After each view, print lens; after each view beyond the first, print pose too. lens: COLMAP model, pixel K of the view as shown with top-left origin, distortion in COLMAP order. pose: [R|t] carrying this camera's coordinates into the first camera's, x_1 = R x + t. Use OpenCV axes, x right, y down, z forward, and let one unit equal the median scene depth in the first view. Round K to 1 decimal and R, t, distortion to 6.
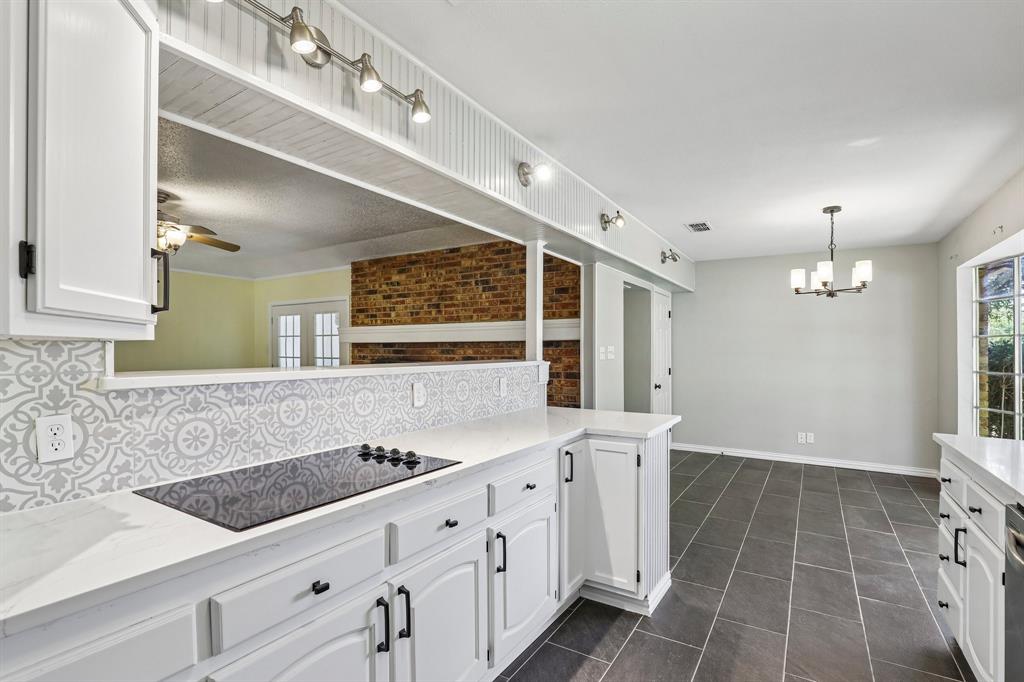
lens RADIAL K [[493.0, 0, 505.5], [0, 493.0, 354.7], [0, 0, 1]] dist [-0.021306, 0.003520]
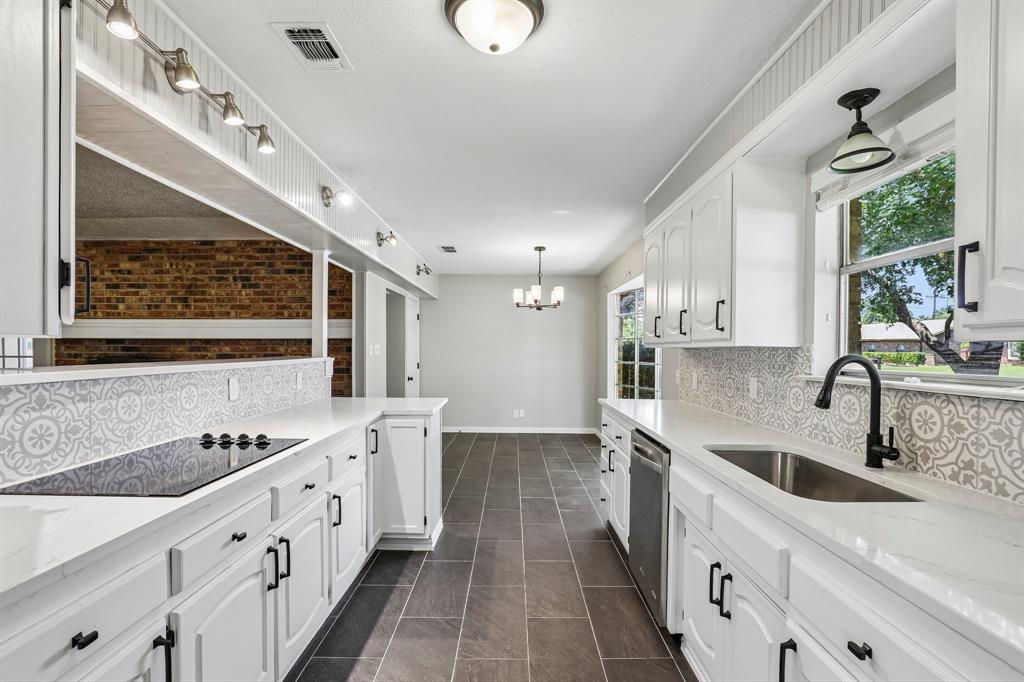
lens RADIAL K [[471.9, 0, 508.1], [0, 471.9, 350.4], [0, 0, 1]] dist [-0.027348, 0.002543]
pose [[0.851004, -0.001658, 0.525157, -0.170669], [0.002832, 0.999995, -0.001433, -0.000270], [-0.525151, 0.002707, 0.851004, -0.158349]]
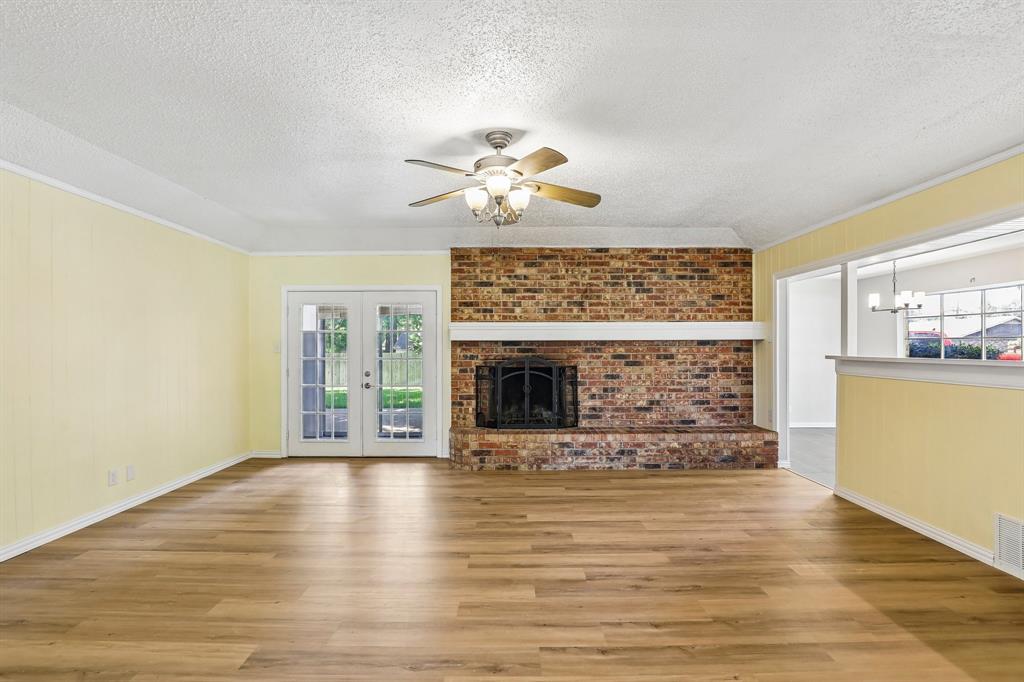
lens RADIAL K [[471.9, 0, 526.9], [0, 471.9, 350.7], [0, 0, 1]] dist [-0.027348, 0.002543]
pose [[0.839015, -0.003601, 0.544097, -1.582917], [0.008689, 0.999939, -0.006781, 0.001267], [-0.544039, 0.010417, 0.838995, 0.562064]]
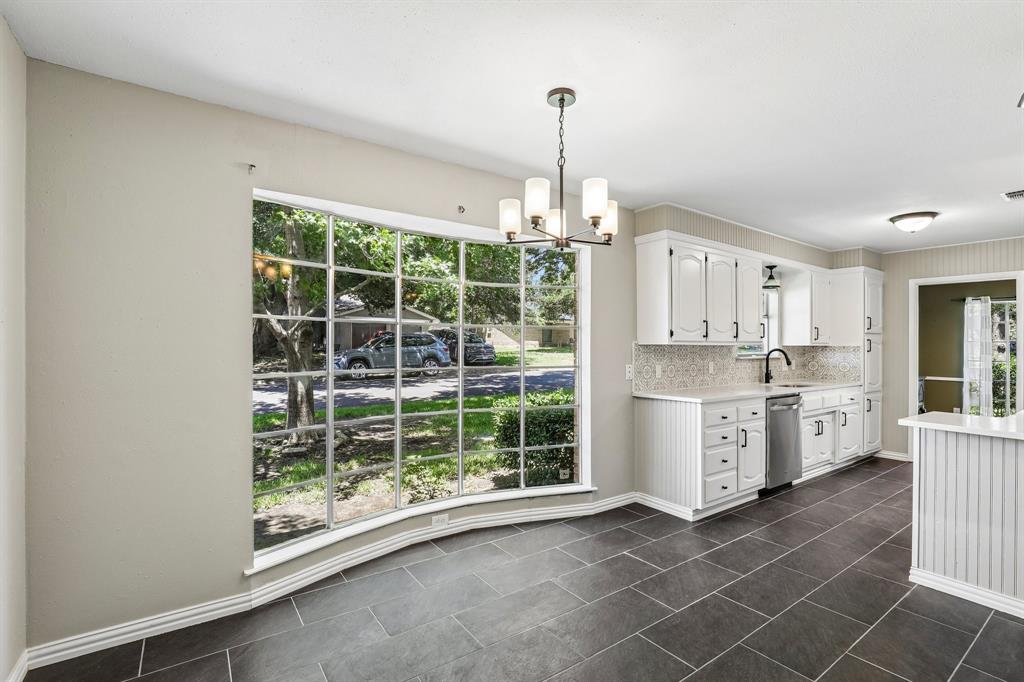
lens RADIAL K [[471.9, 0, 511.3], [0, 471.9, 340.3], [0, 0, 1]] dist [-0.027348, 0.002543]
pose [[-0.922451, -0.014656, 0.385836, 0.711134], [-0.013538, 0.999893, 0.005615, -0.022959], [-0.385877, -0.000043, -0.922550, 2.131862]]
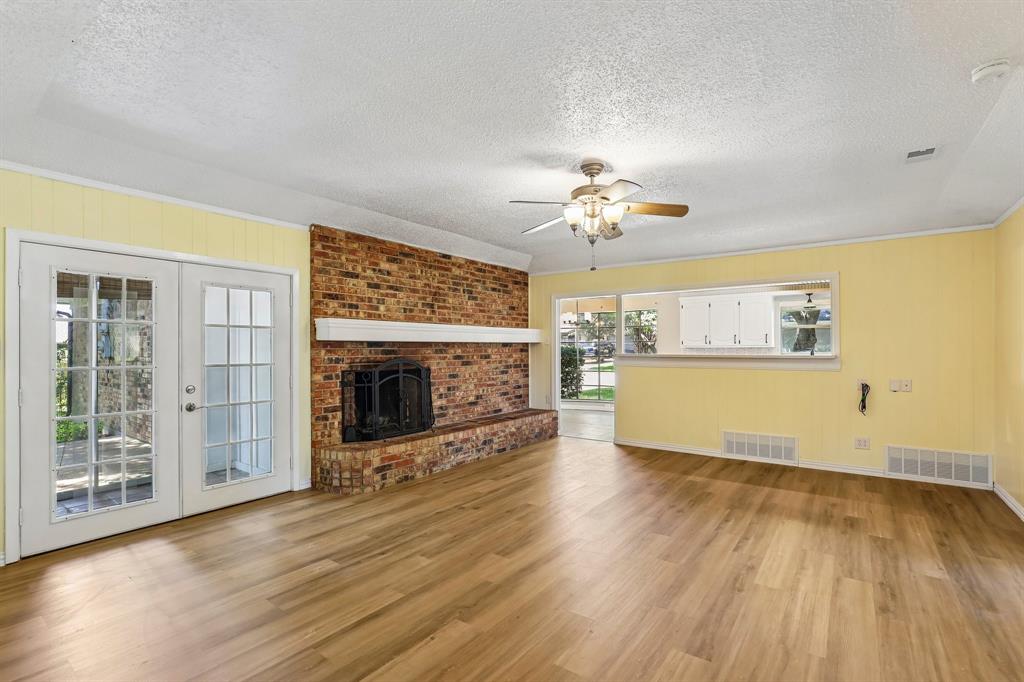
lens RADIAL K [[471.9, 0, 512.8], [0, 471.9, 349.1], [0, 0, 1]] dist [-0.027348, 0.002543]
pose [[0.063196, -0.003111, 0.997996, -2.317823], [0.014693, 0.999890, 0.002186, -0.021906], [-0.997893, 0.014525, 0.063235, 1.647967]]
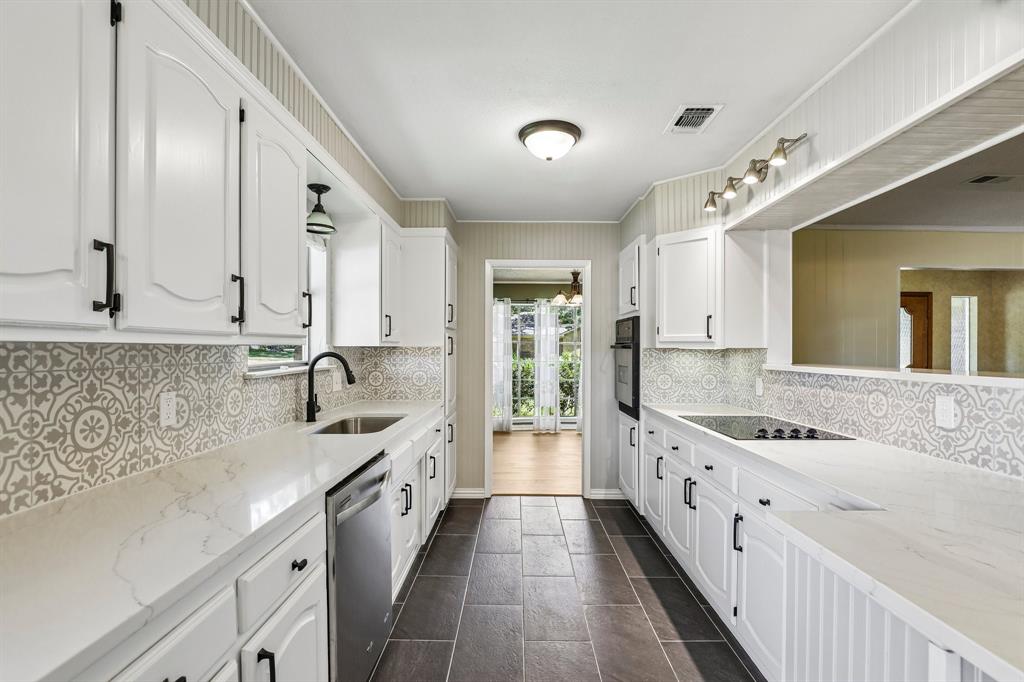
lens RADIAL K [[471.9, 0, 513.4], [0, 471.9, 346.1], [0, 0, 1]] dist [-0.027348, 0.002543]
pose [[-0.851961, -0.012332, -0.523461, 0.637260], [-0.012070, 0.999920, -0.003911, -0.007441], [0.523467, 0.002986, -0.852041, 1.055847]]
